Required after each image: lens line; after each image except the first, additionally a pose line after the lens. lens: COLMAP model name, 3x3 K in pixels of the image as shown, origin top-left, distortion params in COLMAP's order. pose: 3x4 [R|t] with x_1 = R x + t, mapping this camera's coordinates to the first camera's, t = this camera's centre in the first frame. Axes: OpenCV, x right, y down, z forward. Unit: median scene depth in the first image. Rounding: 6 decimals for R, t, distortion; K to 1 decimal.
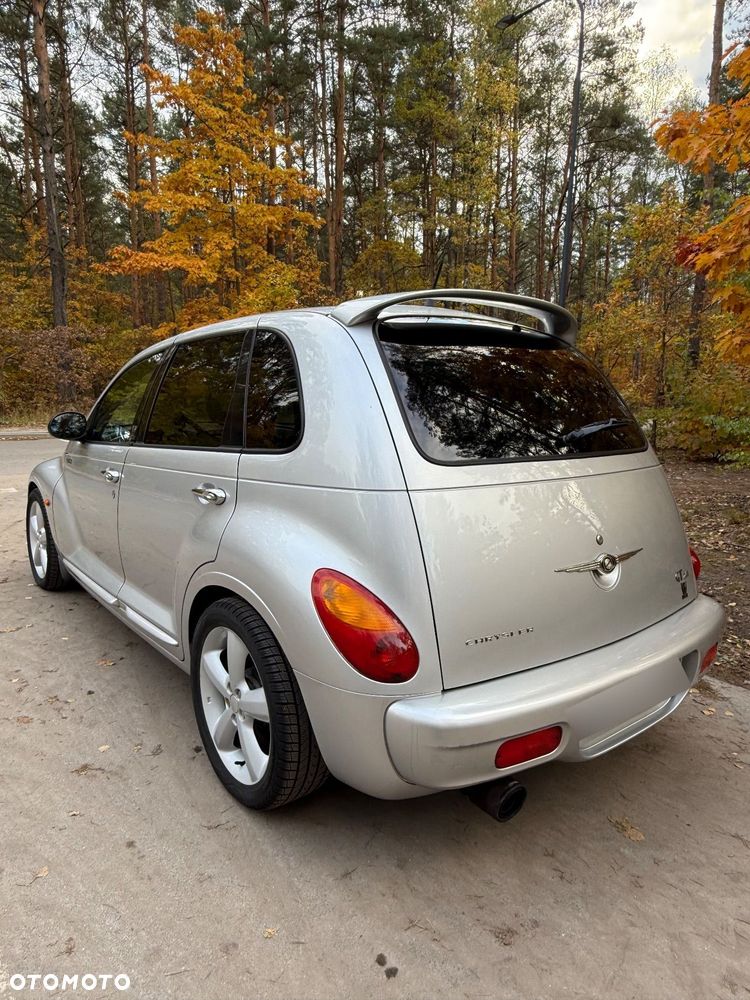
lens RADIAL K [[649.8, 0, 373.8], [0, 649.8, 499.5], [0, 0, 1]] dist [-0.001117, 0.000164]
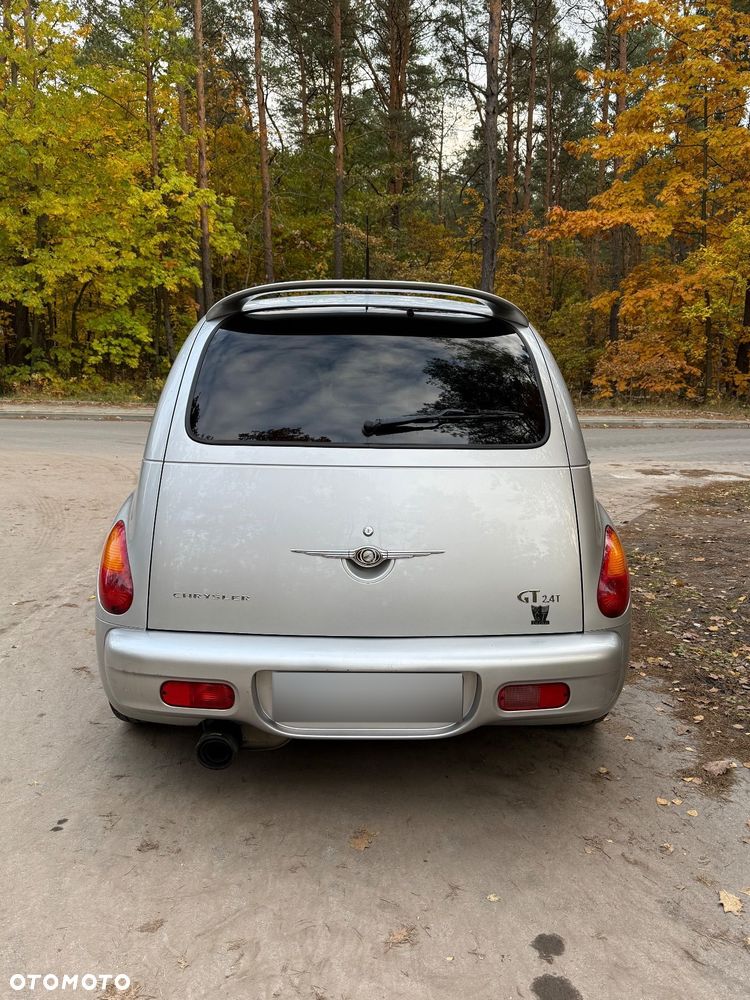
lens RADIAL K [[816.6, 0, 376.7], [0, 816.6, 496.3], [0, 0, 1]] dist [0.068727, -0.123926]
pose [[0.799721, 0.089263, -0.593699, 0.659774], [-0.100598, 0.994828, 0.014066, -0.004319], [0.591884, 0.048476, 0.804564, 0.016169]]
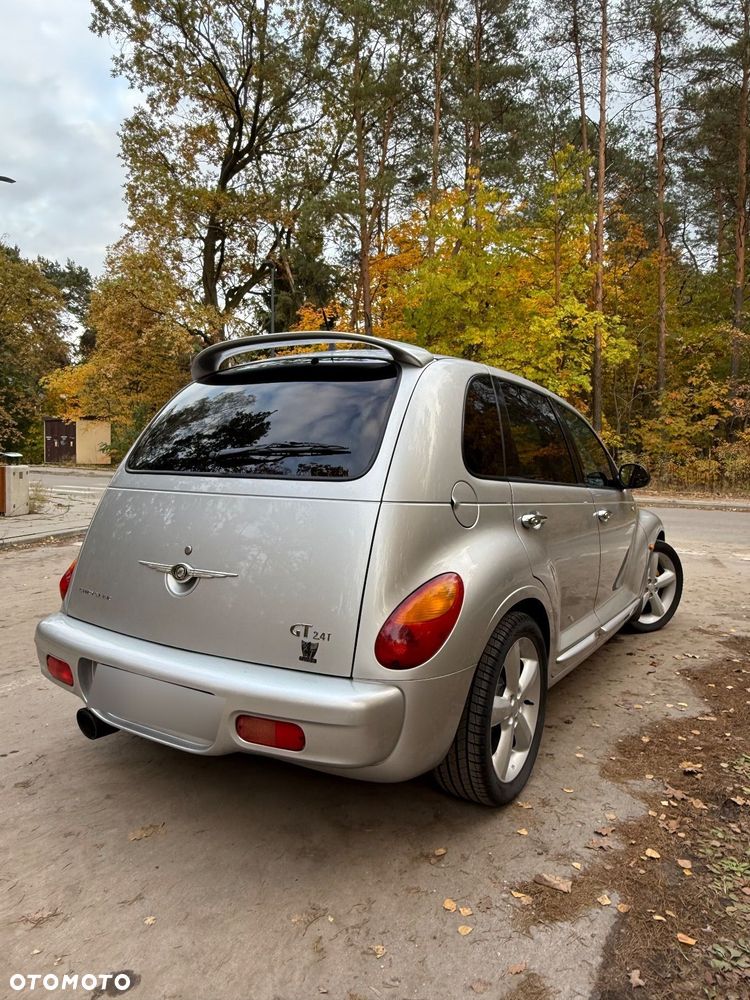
lens RADIAL K [[678.5, 0, 373.3], [0, 678.5, 493.8], [0, 0, 1]] dist [-0.003536, 0.004395]
pose [[0.335578, 0.039353, -0.941190, 0.921033], [-0.164843, 0.986164, -0.017541, -0.036789], [0.927477, 0.161035, 0.337422, 0.545832]]
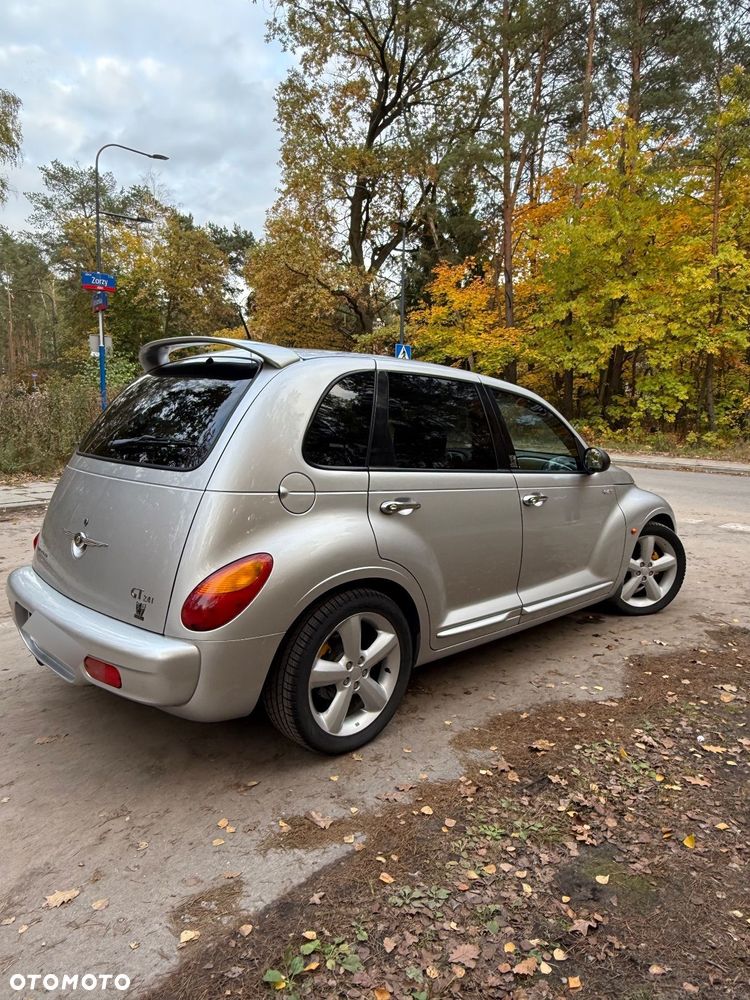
lens RADIAL K [[676.2, 0, 375.0], [0, 676.2, 500.0], [0, 0, 1]] dist [-0.002890, 0.002560]
pose [[0.110757, 0.117009, -0.986936, 1.083597], [-0.186692, 0.977817, 0.094977, -0.136270], [0.976155, 0.173734, 0.130144, 0.850909]]
